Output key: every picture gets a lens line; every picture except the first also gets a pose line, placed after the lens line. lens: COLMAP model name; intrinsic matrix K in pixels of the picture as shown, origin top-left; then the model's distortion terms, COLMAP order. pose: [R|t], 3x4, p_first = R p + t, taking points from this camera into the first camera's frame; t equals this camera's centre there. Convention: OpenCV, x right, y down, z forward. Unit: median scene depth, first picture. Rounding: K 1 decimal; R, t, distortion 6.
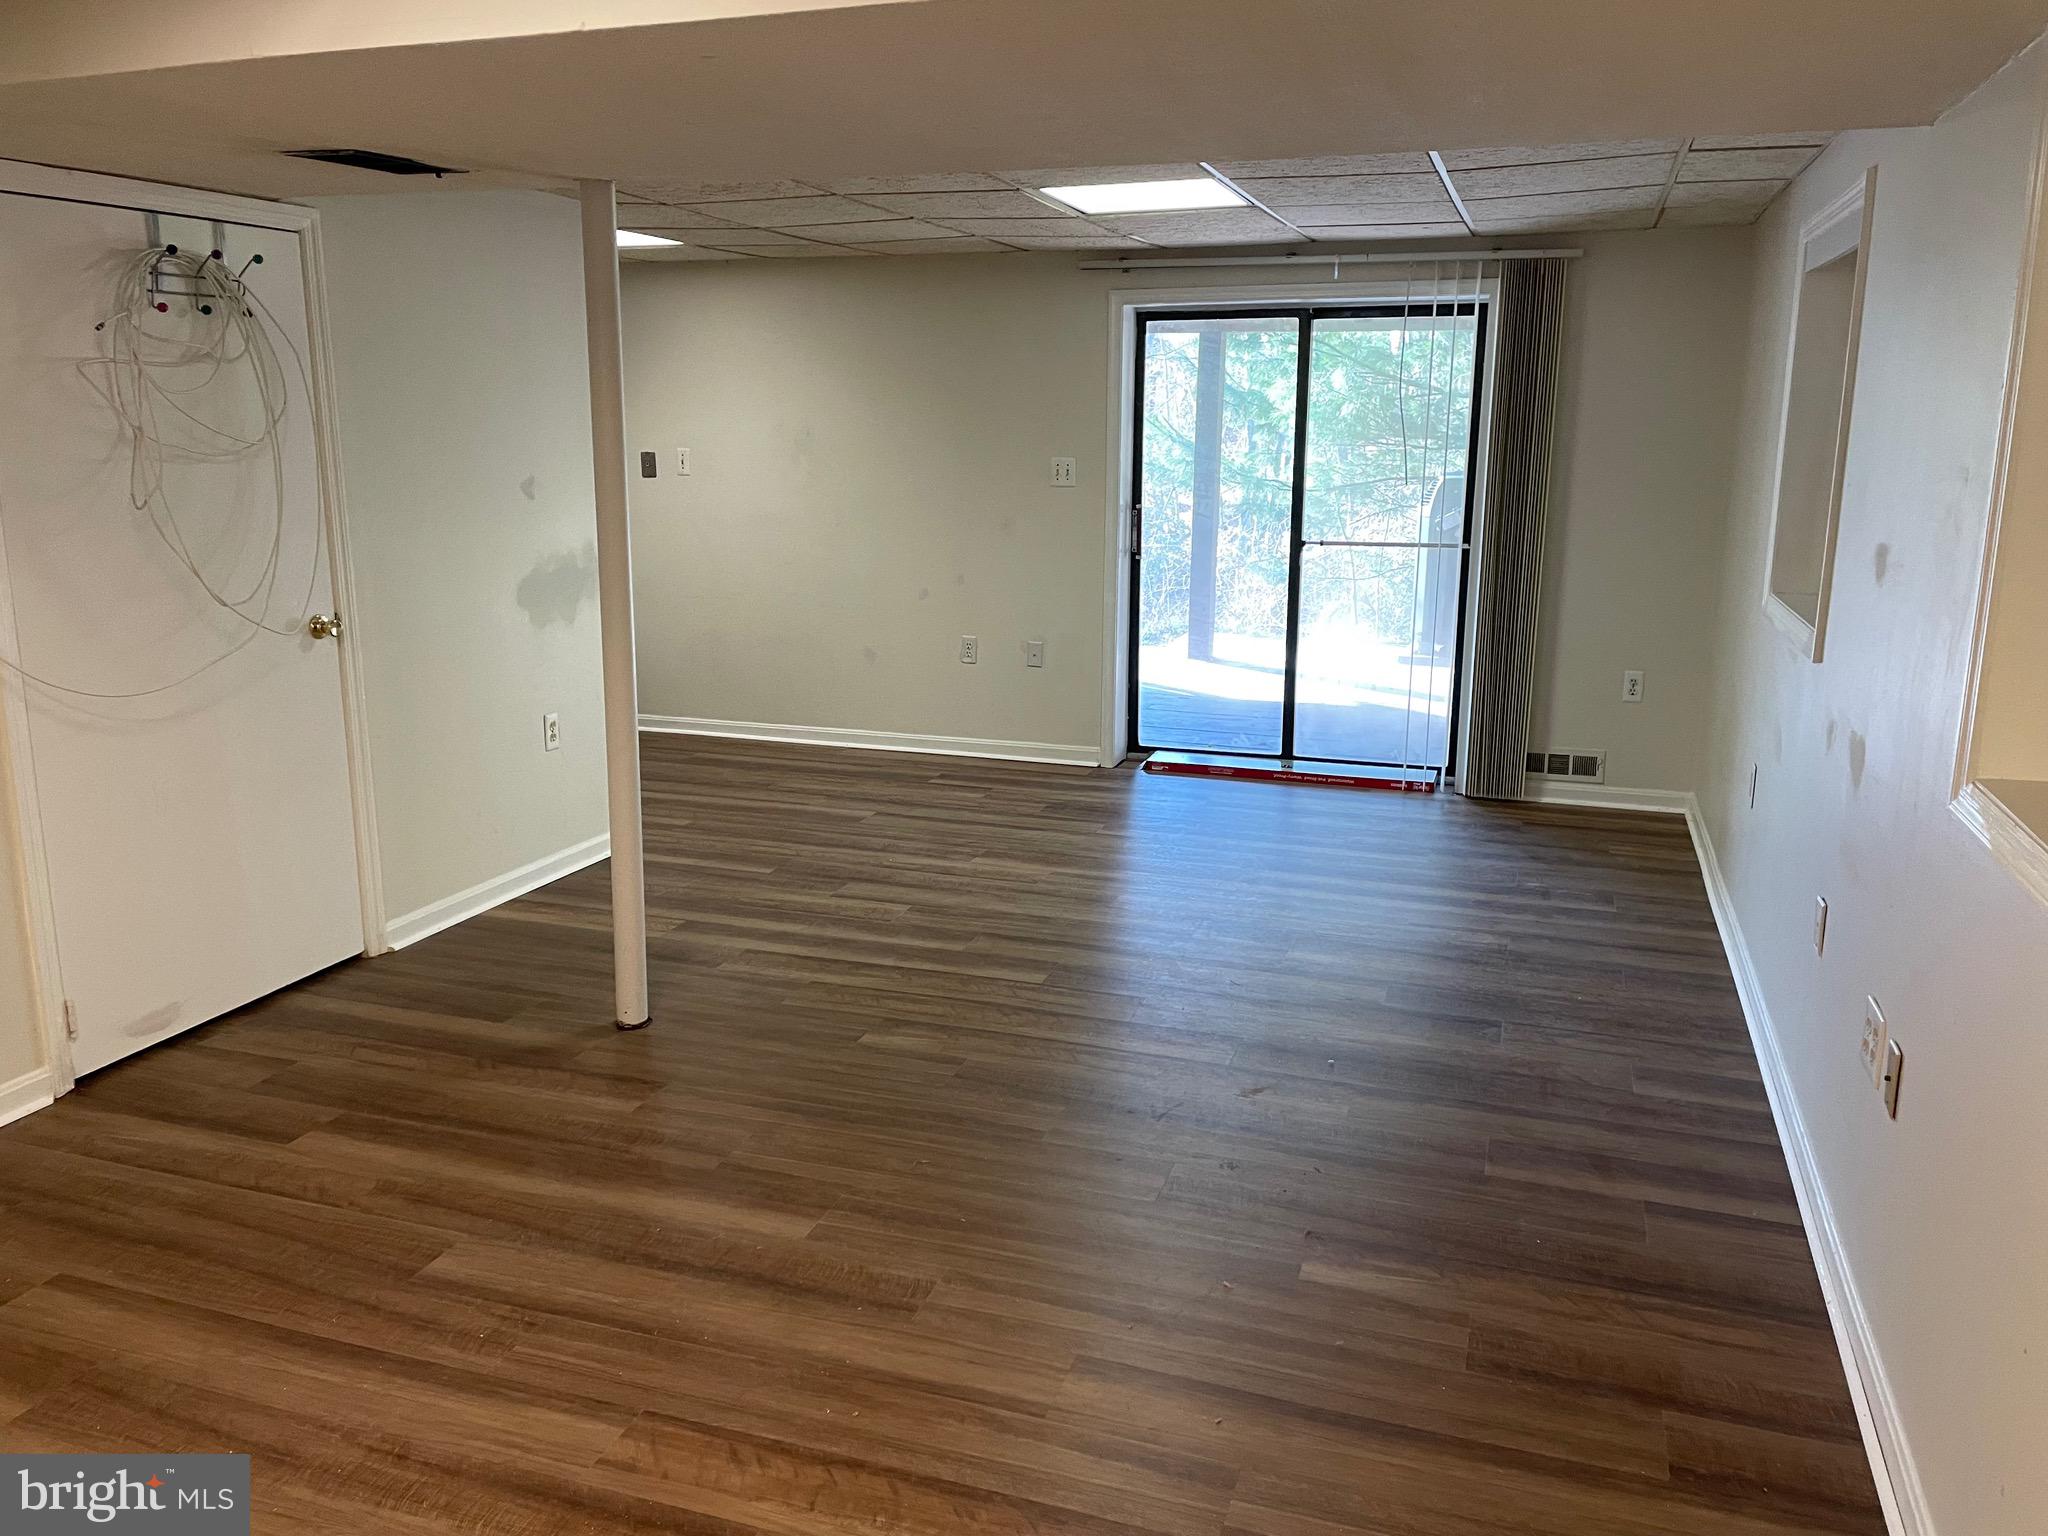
lens RADIAL K [[1568.6, 0, 1028.3], [0, 1568.6, 749.9], [0, 0, 1]] dist [0.053967, -0.050900]
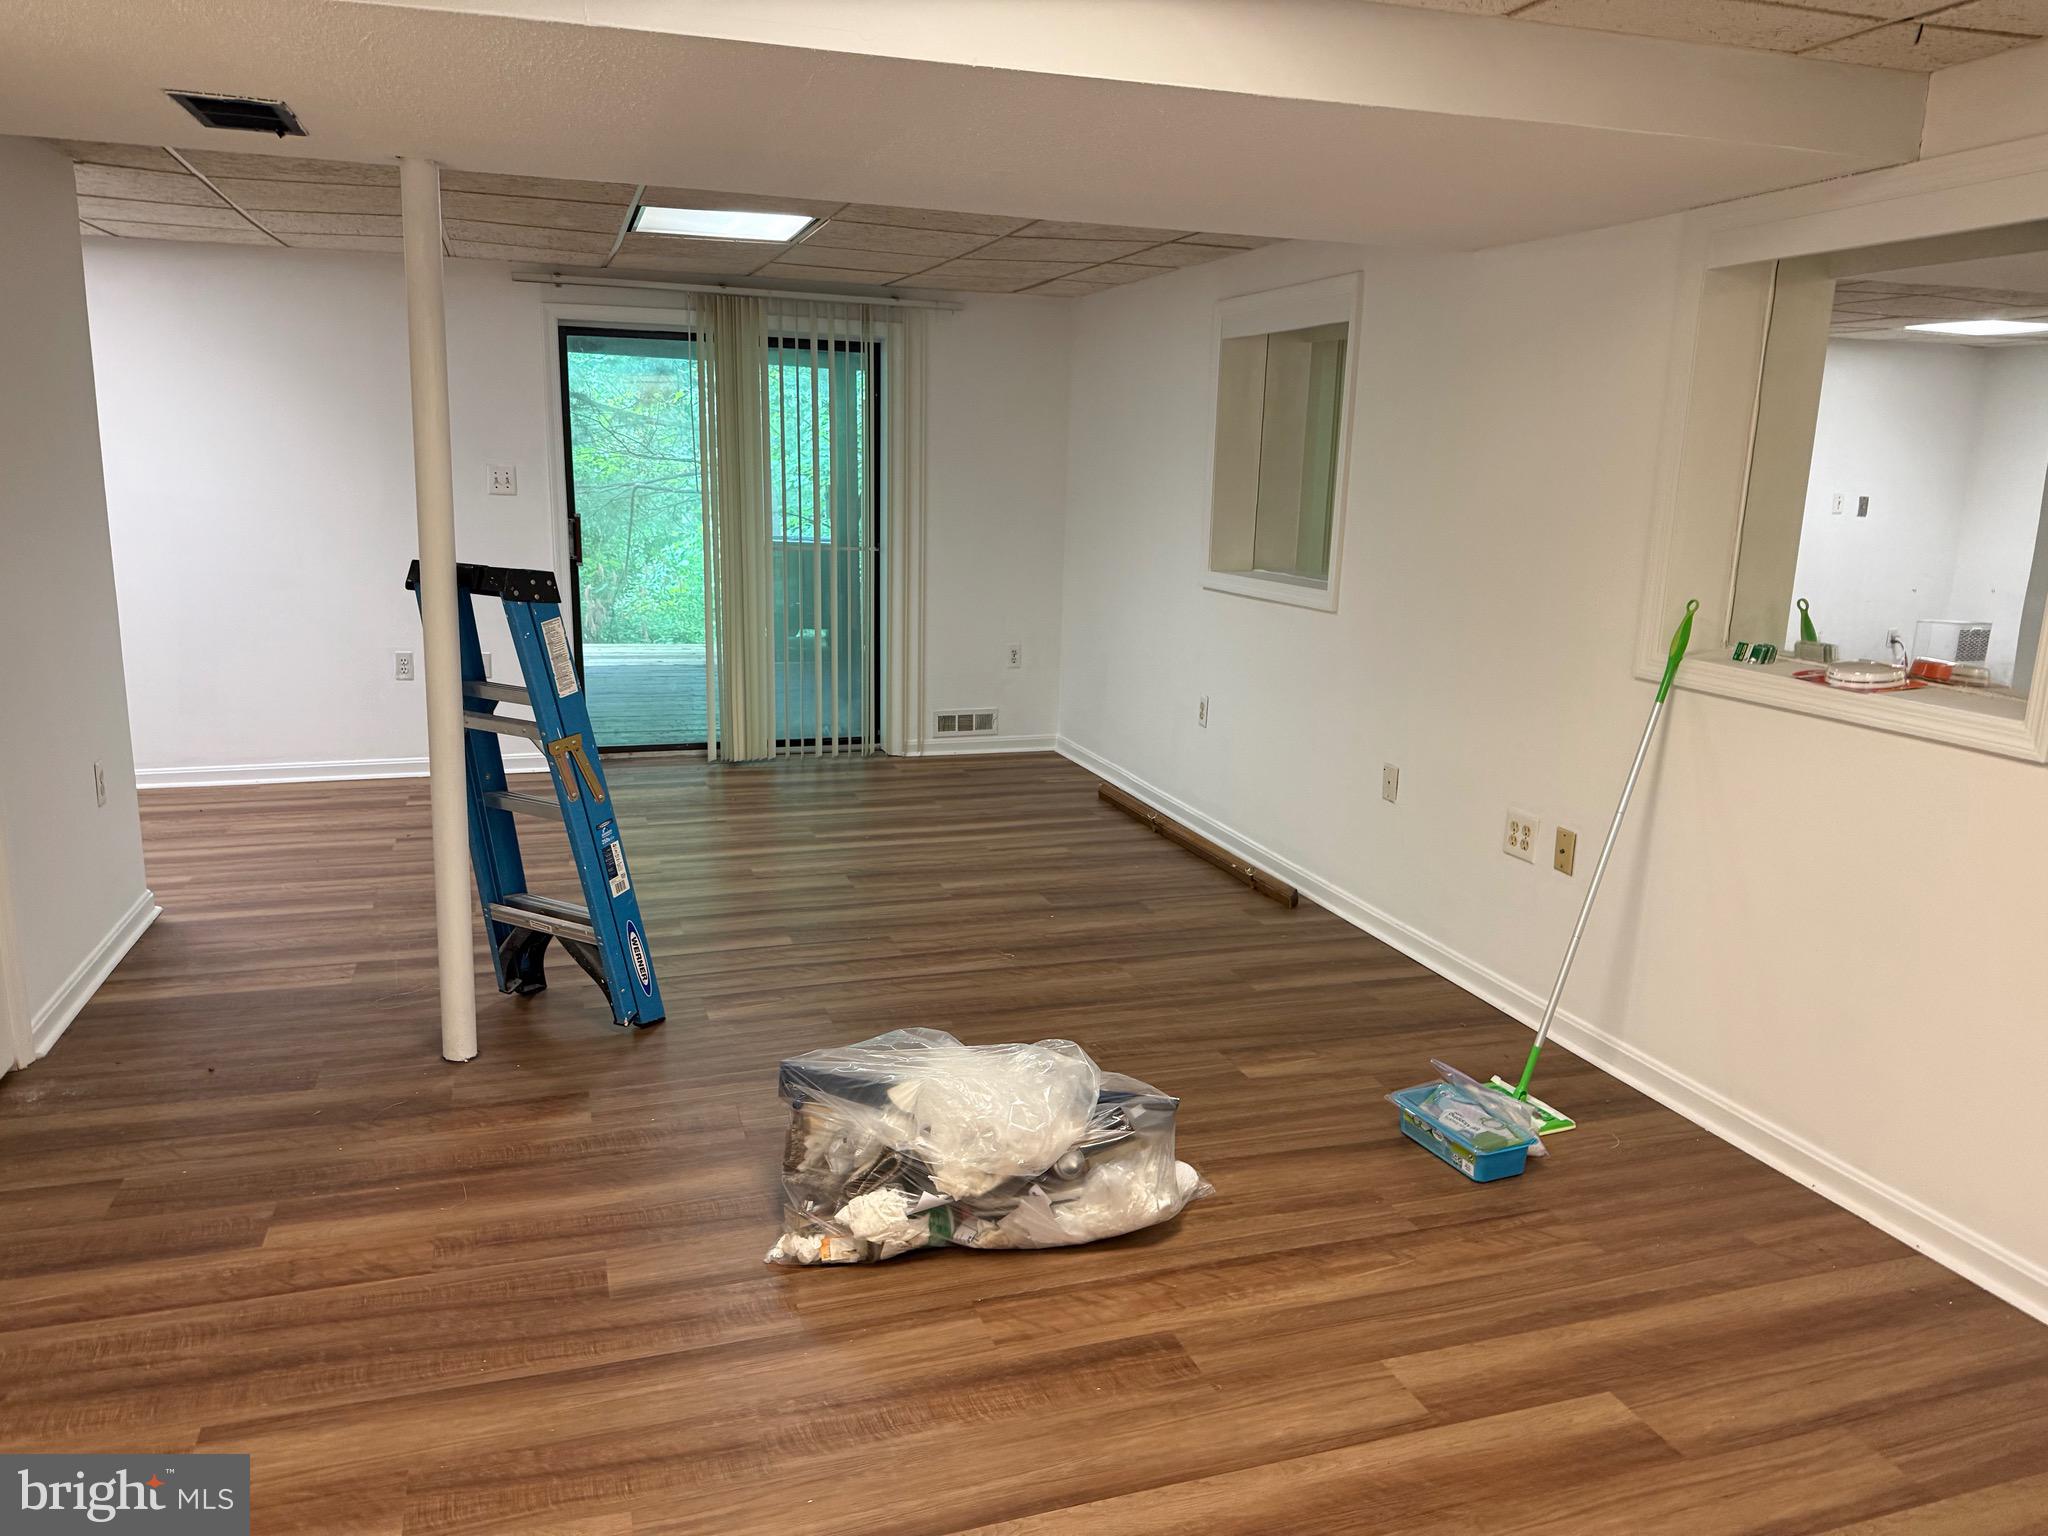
lens RADIAL K [[1443.1, 0, 1031.3], [0, 1443.1, 780.1], [0, 0, 1]] dist [0.013931, -0.021274]
pose [[0.796583, -0.119418, 0.592618, -0.550107], [0.108753, 0.992610, 0.053836, -0.002835], [-0.594667, 0.021565, 0.803683, 0.097970]]
